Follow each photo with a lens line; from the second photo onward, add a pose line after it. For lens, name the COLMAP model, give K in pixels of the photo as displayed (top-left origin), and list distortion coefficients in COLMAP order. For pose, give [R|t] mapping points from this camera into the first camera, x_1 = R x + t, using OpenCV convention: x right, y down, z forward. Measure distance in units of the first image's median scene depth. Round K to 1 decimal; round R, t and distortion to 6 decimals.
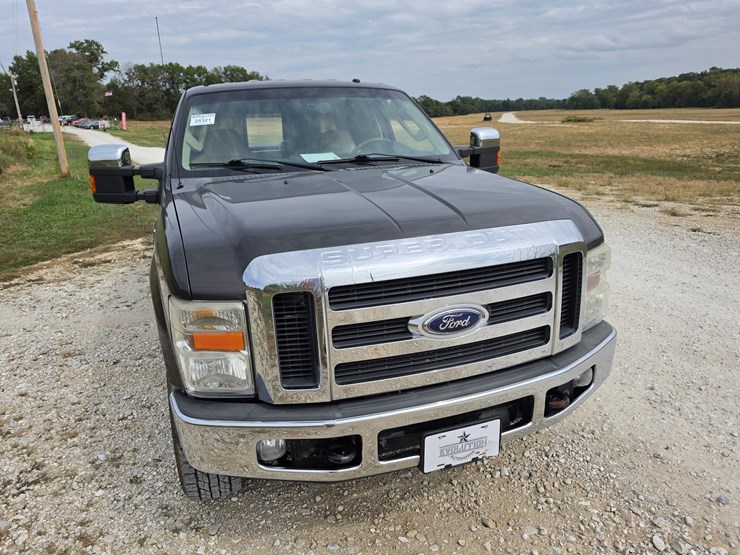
lens RADIAL K [[523.6, 0, 360.9], [0, 523.6, 277.3], [0, 0, 1]] dist [0.034143, -0.045191]
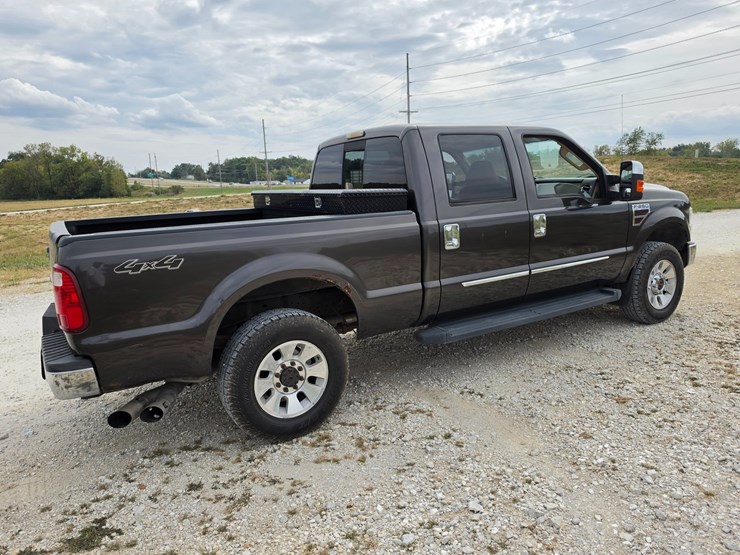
lens RADIAL K [[517.9, 0, 370.0], [0, 517.9, 277.5], [0, 0, 1]] dist [0.037811, -0.050794]
pose [[-0.217075, -0.130852, 0.967345, -1.453634], [0.322632, 0.925666, 0.197614, -0.388909], [-0.921296, 0.354994, -0.158722, 1.657739]]
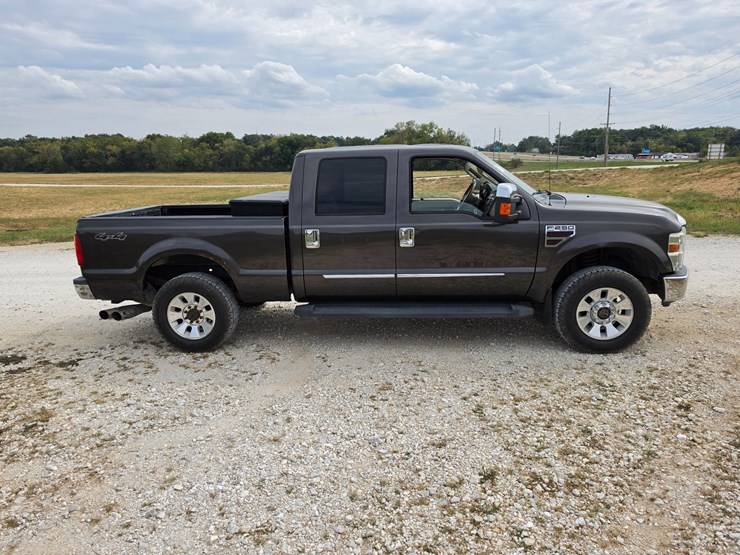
lens RADIAL K [[512.7, 0, 367.2], [0, 512.7, 294.0], [0, 0, 1]] dist [0.057962, -0.069475]
pose [[0.411141, -0.191849, 0.891155, -1.653784], [0.264293, 0.960699, 0.084887, -0.146641], [-0.872417, 0.200625, 0.445688, 0.622997]]
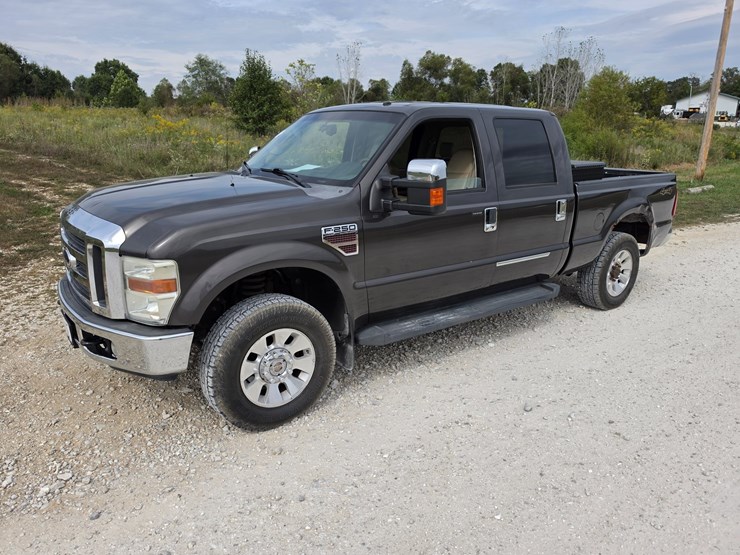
lens RADIAL K [[520.7, 0, 356.3], [0, 520.7, 283.2], [0, 0, 1]] dist [0.041447, -0.053044]
pose [[0.298096, 0.307316, -0.903712, 1.045168], [-0.289614, 0.931245, 0.221148, -0.254001], [0.909540, 0.195804, 0.366603, 0.630626]]
